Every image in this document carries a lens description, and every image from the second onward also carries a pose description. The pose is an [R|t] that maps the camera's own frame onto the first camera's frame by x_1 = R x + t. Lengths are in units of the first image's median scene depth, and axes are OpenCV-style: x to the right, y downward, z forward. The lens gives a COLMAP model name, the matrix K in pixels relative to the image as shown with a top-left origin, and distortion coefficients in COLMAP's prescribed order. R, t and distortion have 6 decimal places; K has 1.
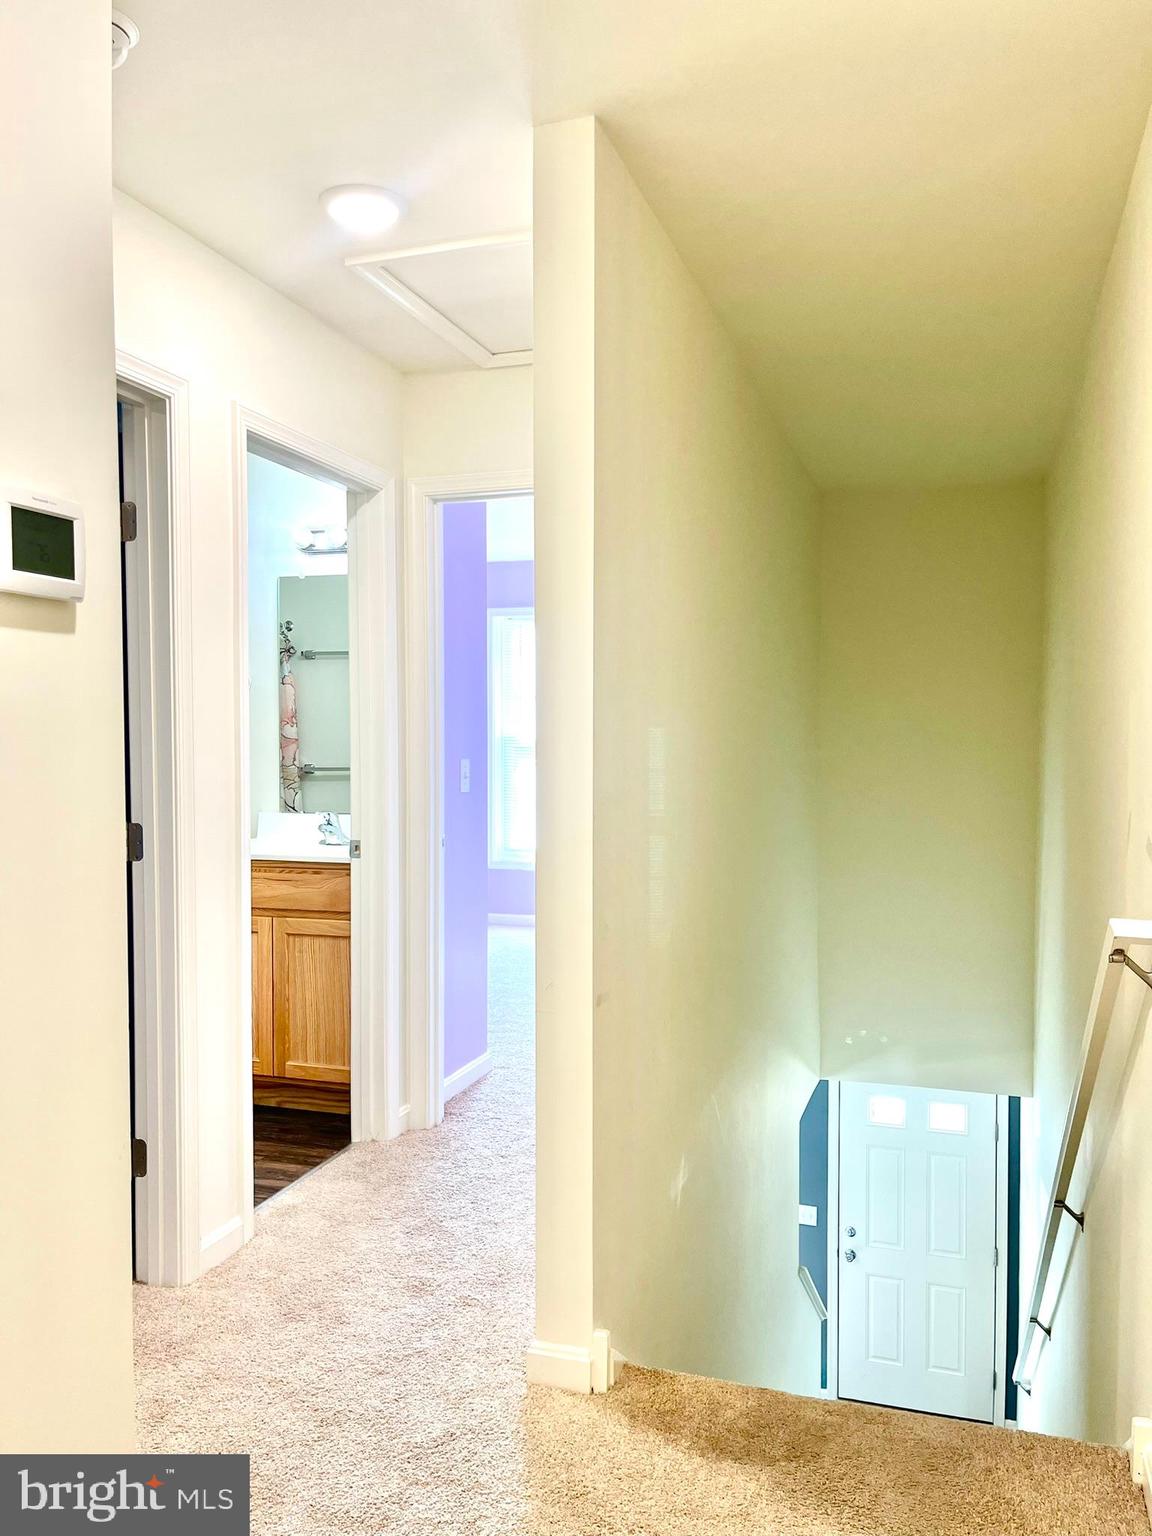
lens RADIAL K [[1181.6, 0, 576.0], [0, 1181.6, 768.0], [0, 0, 1]] dist [0.004271, 0.000491]
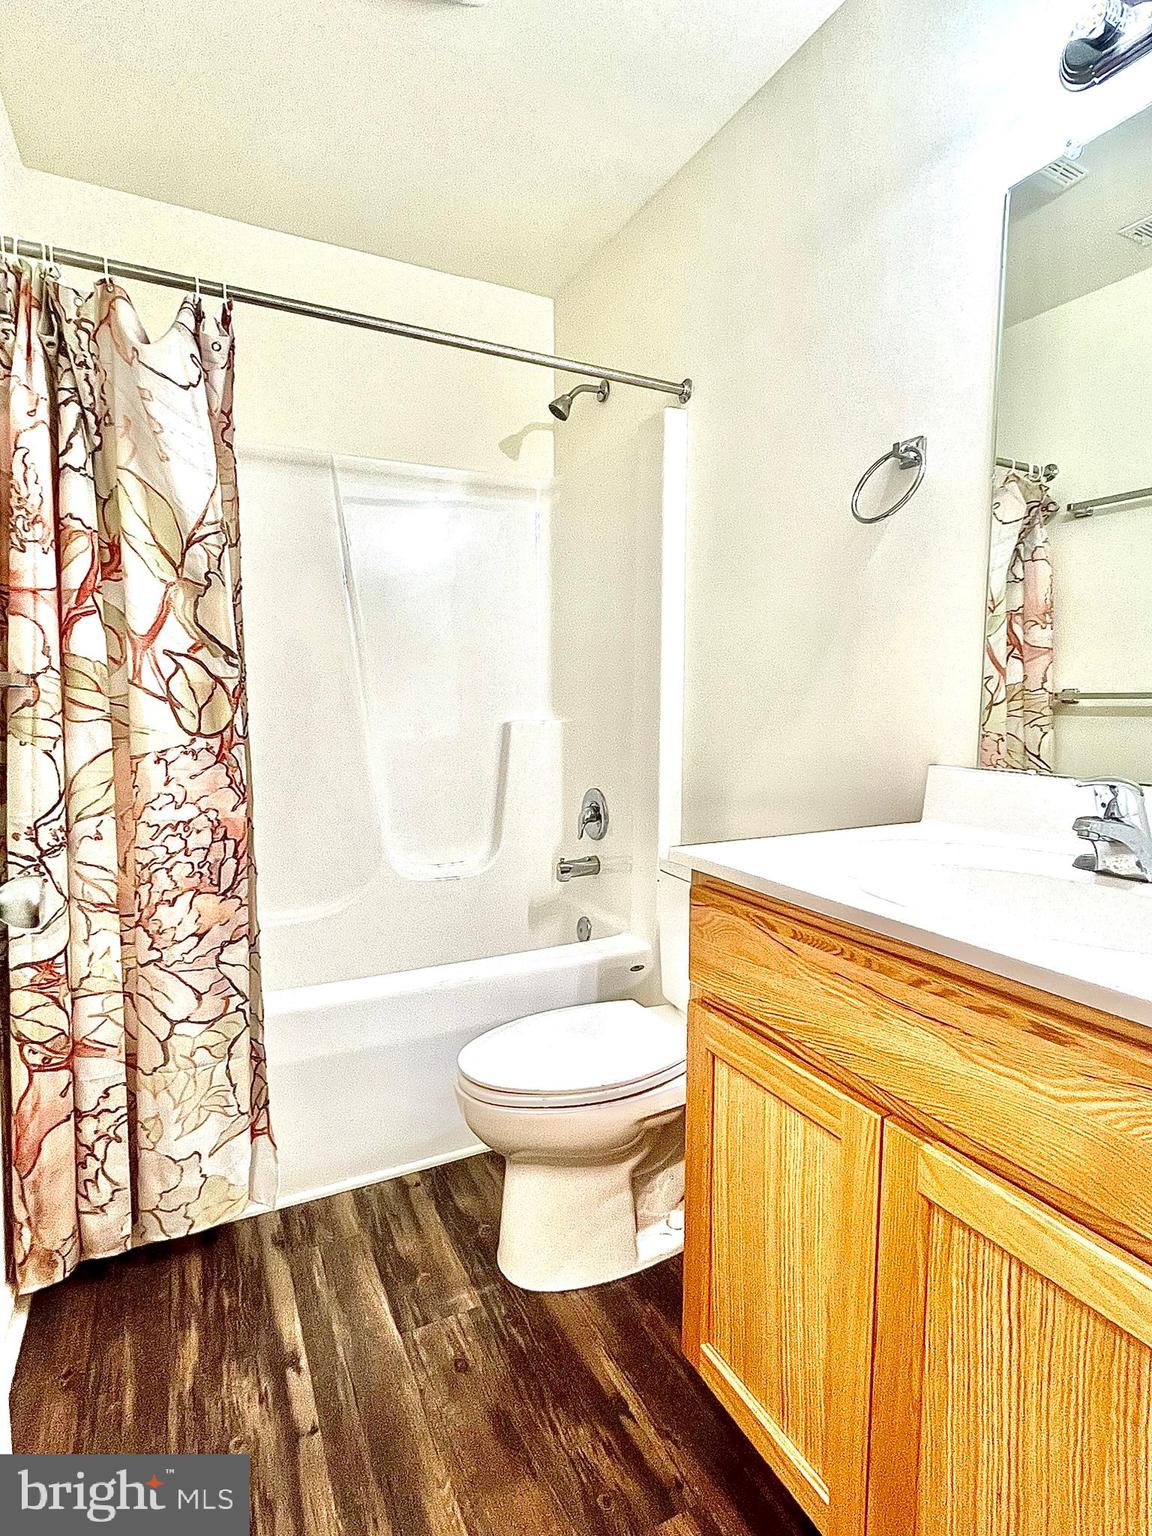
lens RADIAL K [[801.6, 0, 576.0], [0, 801.6, 768.0], [0, 0, 1]] dist [0.004426, 0.000762]
pose [[0.709931, 0.067543, -0.701025, -0.111597], [-0.022822, 0.997074, 0.072954, 0.013990], [0.703901, -0.035793, 0.709395, 0.516497]]
